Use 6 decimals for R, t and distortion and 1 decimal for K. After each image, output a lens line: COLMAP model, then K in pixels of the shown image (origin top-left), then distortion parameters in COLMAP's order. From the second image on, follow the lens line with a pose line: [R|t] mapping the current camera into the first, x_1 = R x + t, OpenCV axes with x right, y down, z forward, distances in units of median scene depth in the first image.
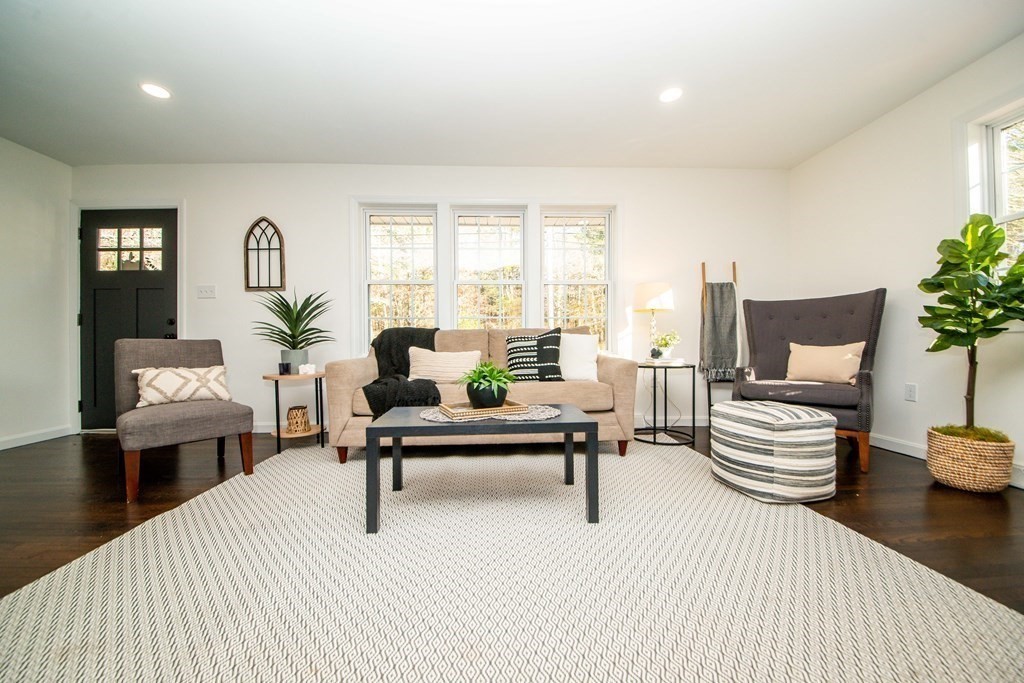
lens RADIAL K [[354.4, 0, 515.2], [0, 354.4, 344.8], [0, 0, 1]] dist [0.012883, -0.008497]
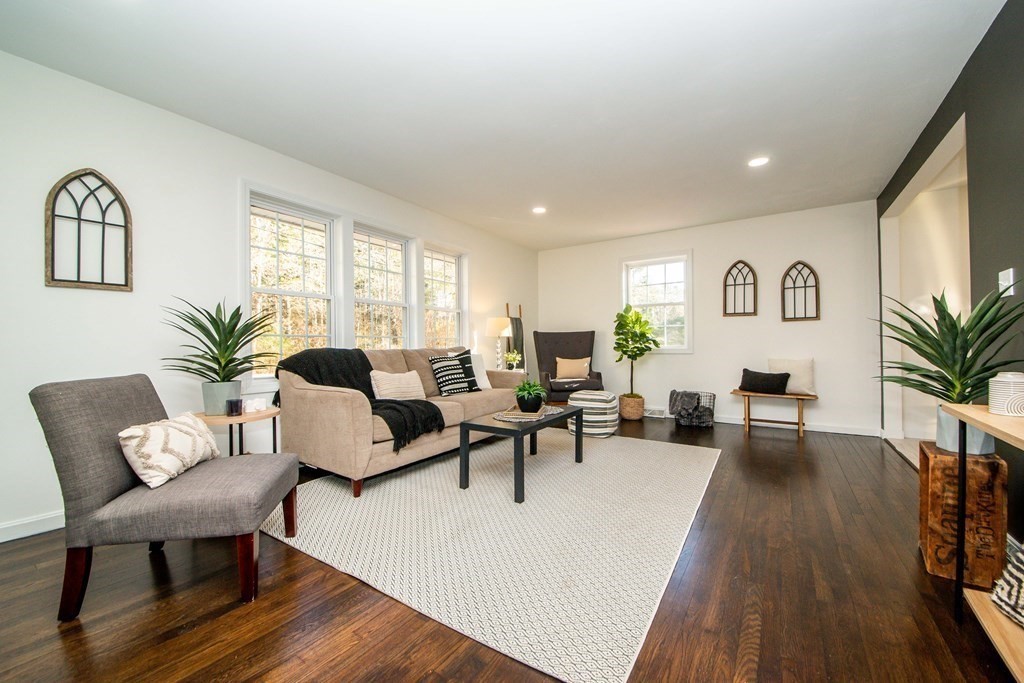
lens RADIAL K [[354.4, 0, 515.2], [0, 354.4, 344.8], [0, 0, 1]] dist [0.012883, -0.008497]
pose [[0.632247, 0.008716, 0.774718, -0.798935], [0.007627, 0.999818, -0.017473, -0.044076], [-0.774729, 0.016956, 0.632066, 0.056652]]
